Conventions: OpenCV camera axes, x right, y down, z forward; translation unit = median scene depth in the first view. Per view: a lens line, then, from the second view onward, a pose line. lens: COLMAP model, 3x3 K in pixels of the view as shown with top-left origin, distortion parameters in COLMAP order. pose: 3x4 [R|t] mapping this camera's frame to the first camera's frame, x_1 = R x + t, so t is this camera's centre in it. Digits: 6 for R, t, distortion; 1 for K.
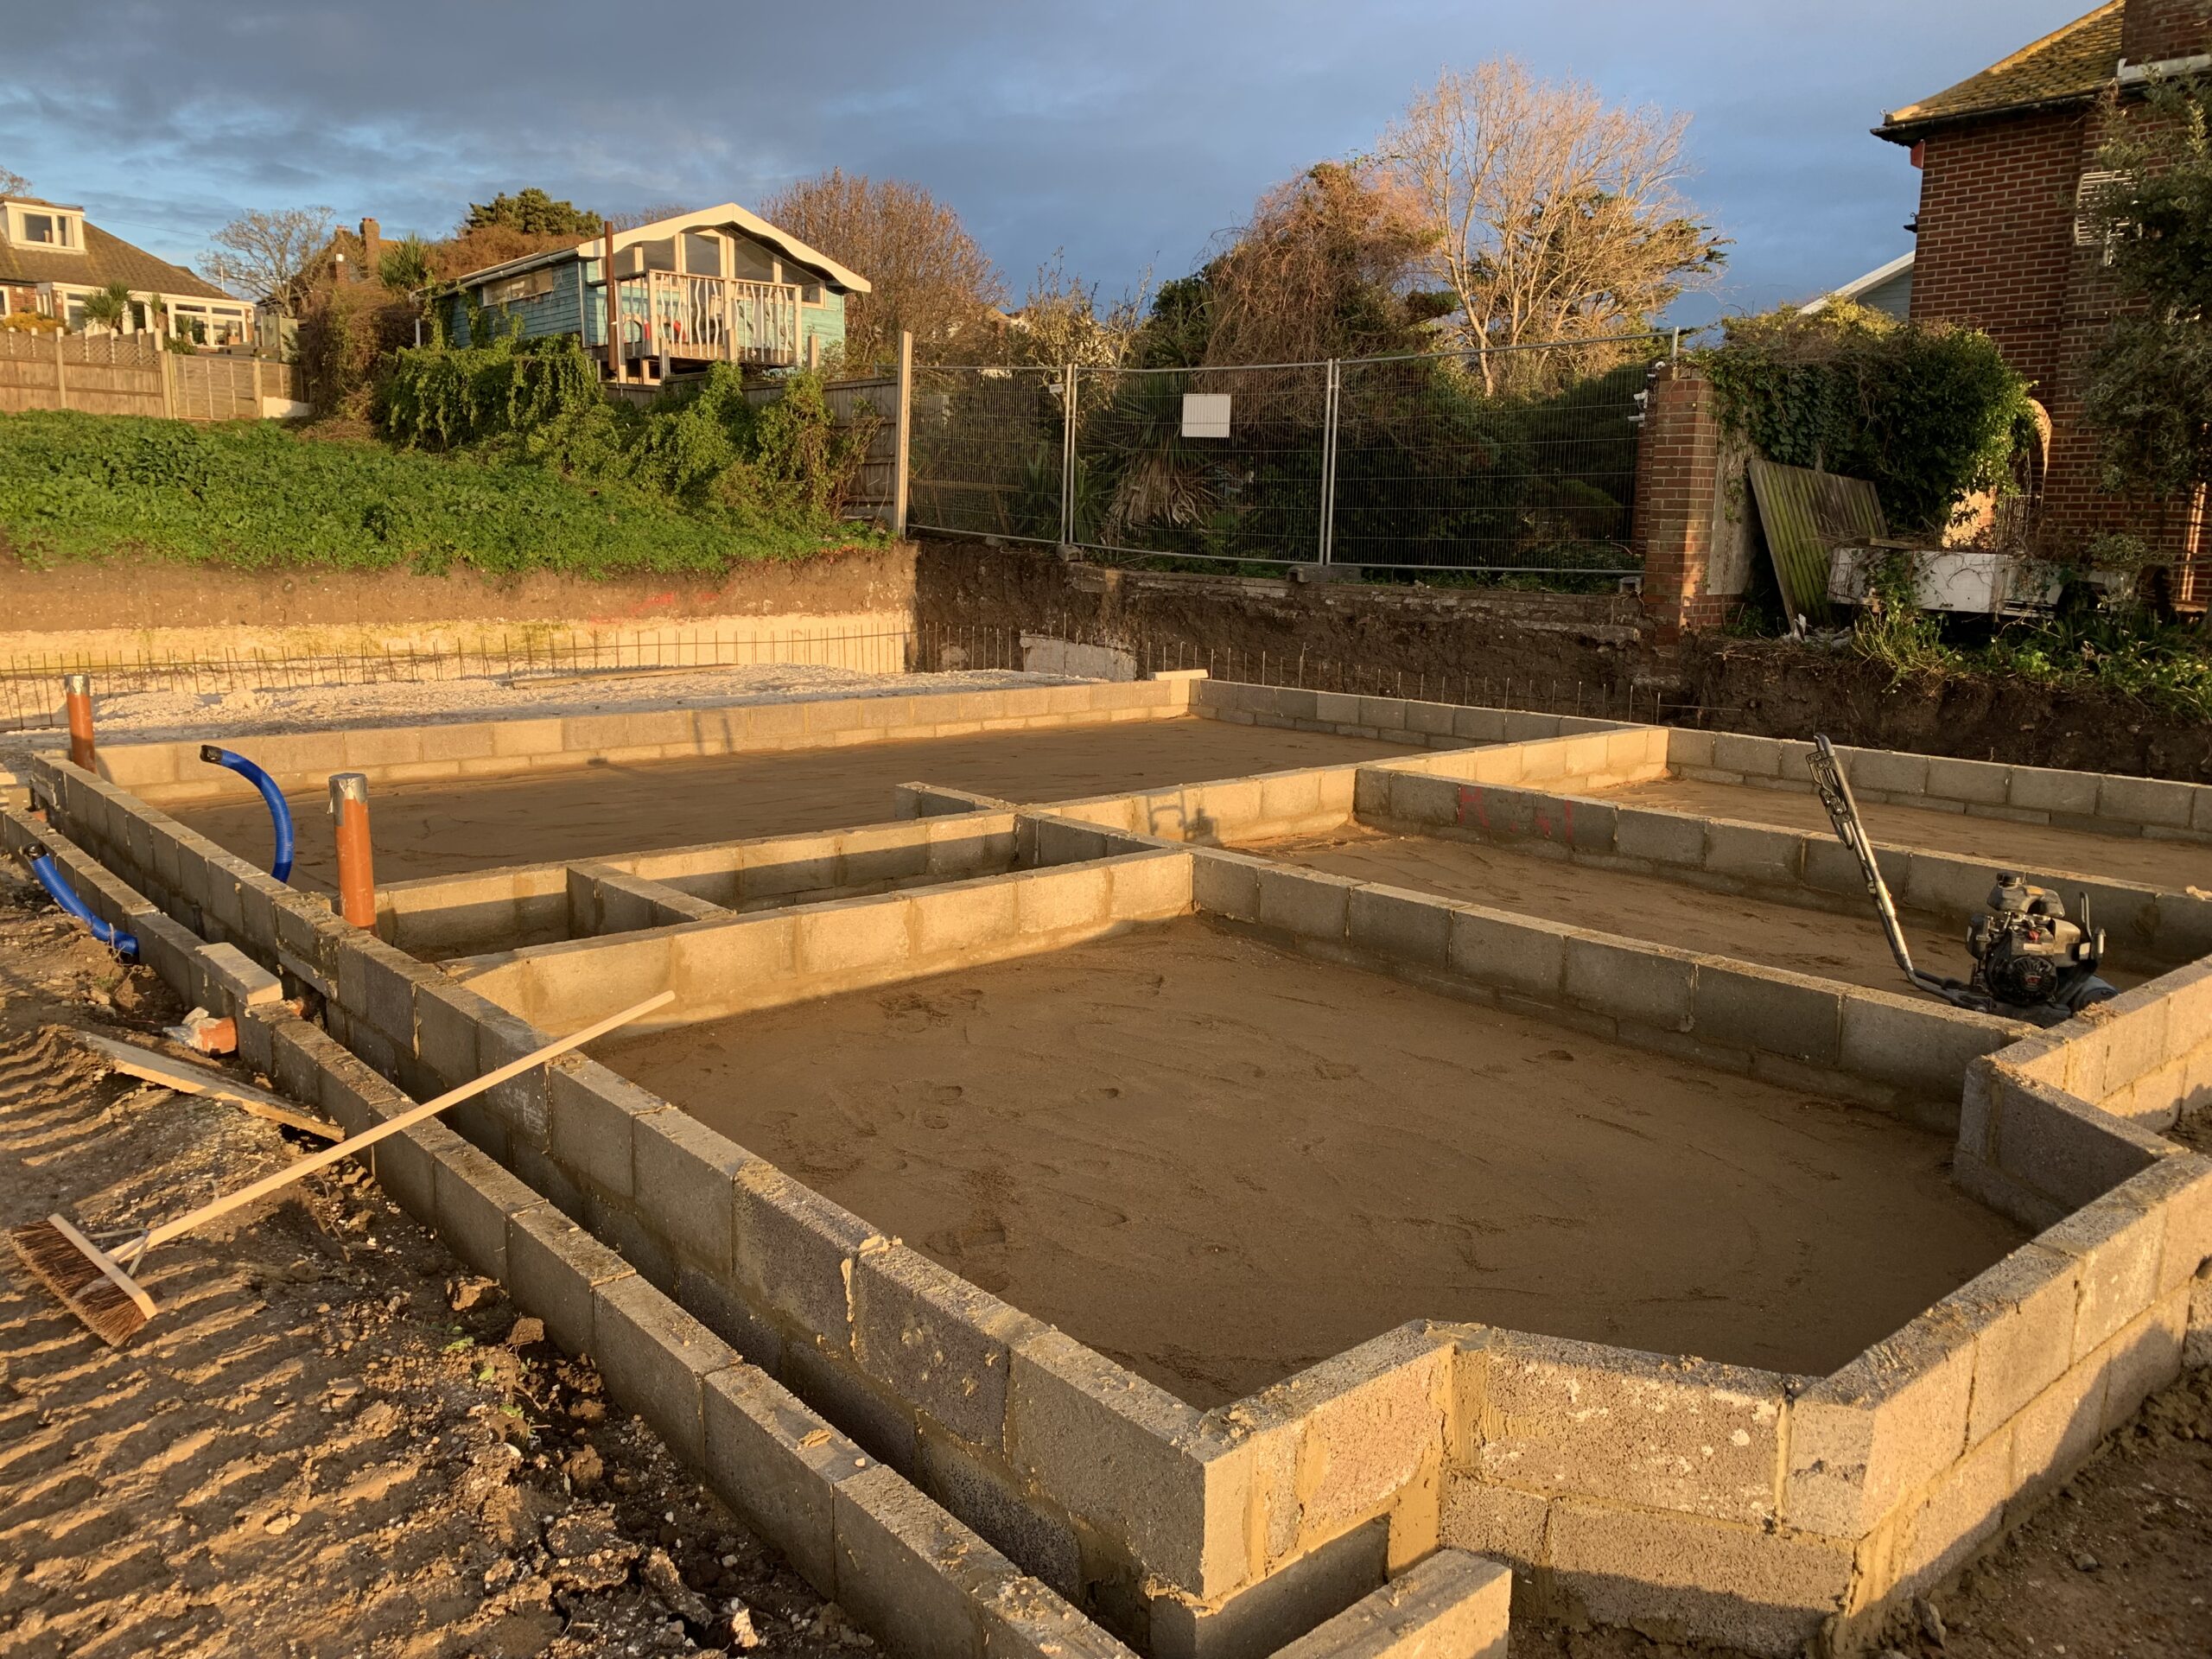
lens RADIAL K [[1673.9, 0, 1104.4], [0, 1673.9, 827.3], [0, 0, 1]] dist [0.015072, -0.013909]
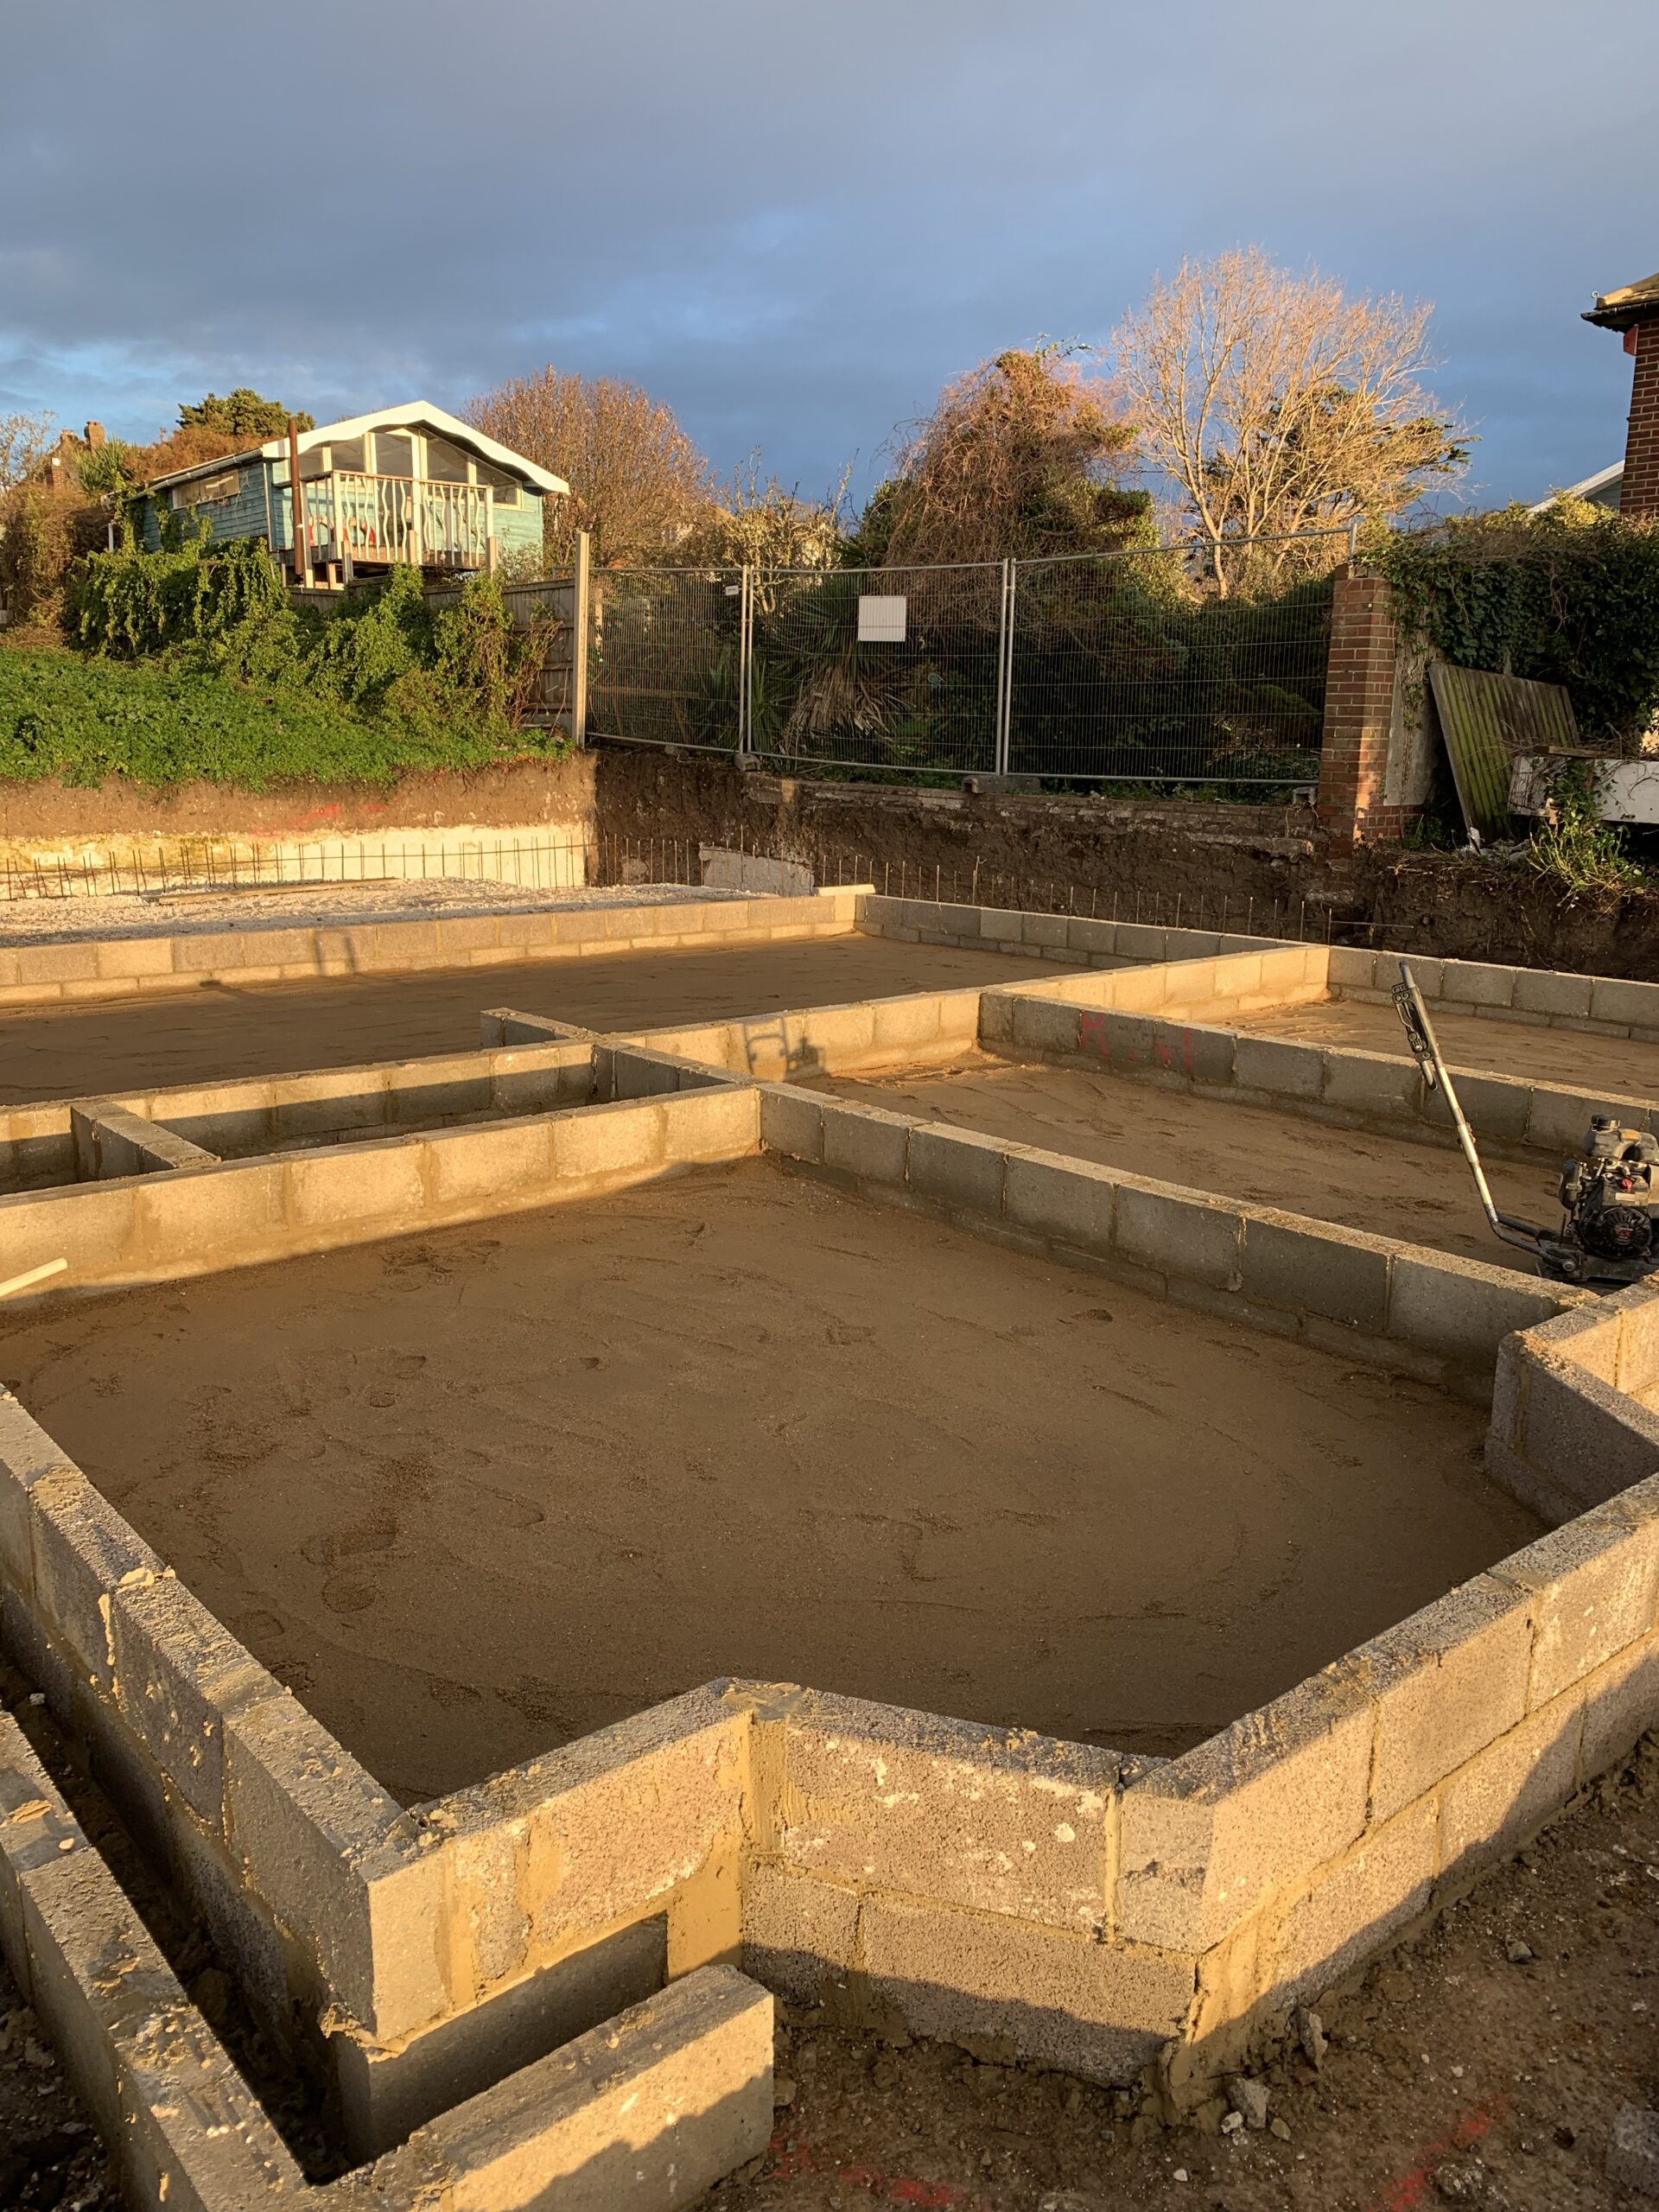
lens RADIAL K [[1673.9, 0, 831.5], [0, 1673.9, 1097.5], [0, 0, 1]] dist [0.015072, -0.013909]
pose [[0.999954, -0.000658, -0.009532, 0.089936], [0.001000, 0.999355, 0.035901, -0.011480], [0.009503, -0.035909, 0.999310, 0.057316]]
